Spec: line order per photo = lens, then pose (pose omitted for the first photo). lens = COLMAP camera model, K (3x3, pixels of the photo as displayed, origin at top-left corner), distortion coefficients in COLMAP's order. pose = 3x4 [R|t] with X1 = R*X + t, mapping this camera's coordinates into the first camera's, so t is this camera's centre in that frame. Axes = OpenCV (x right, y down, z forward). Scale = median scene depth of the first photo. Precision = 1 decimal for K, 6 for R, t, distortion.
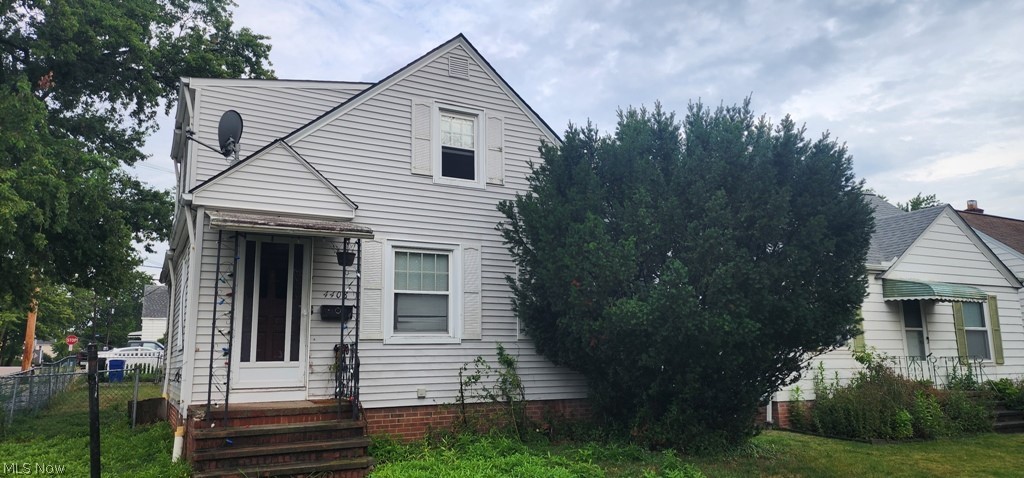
lens RADIAL K [[672.0, 0, 512.3], [0, 672.0, 243.0], [0, 0, 1]] dist [0.002279, 0.000234]
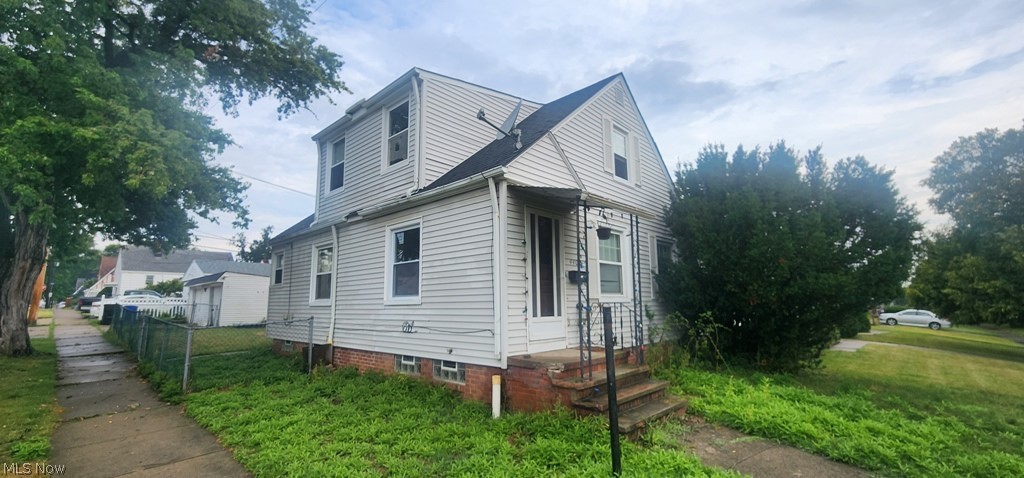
lens RADIAL K [[424.8, 0, 512.0], [0, 424.8, 239.0], [0, 0, 1]] dist [-0.020963, 0.000090]
pose [[0.951080, 0.055161, 0.303979, -0.607730], [-0.059818, 0.998191, 0.006022, 0.035733], [-0.303097, -0.023911, 0.952660, 0.289641]]
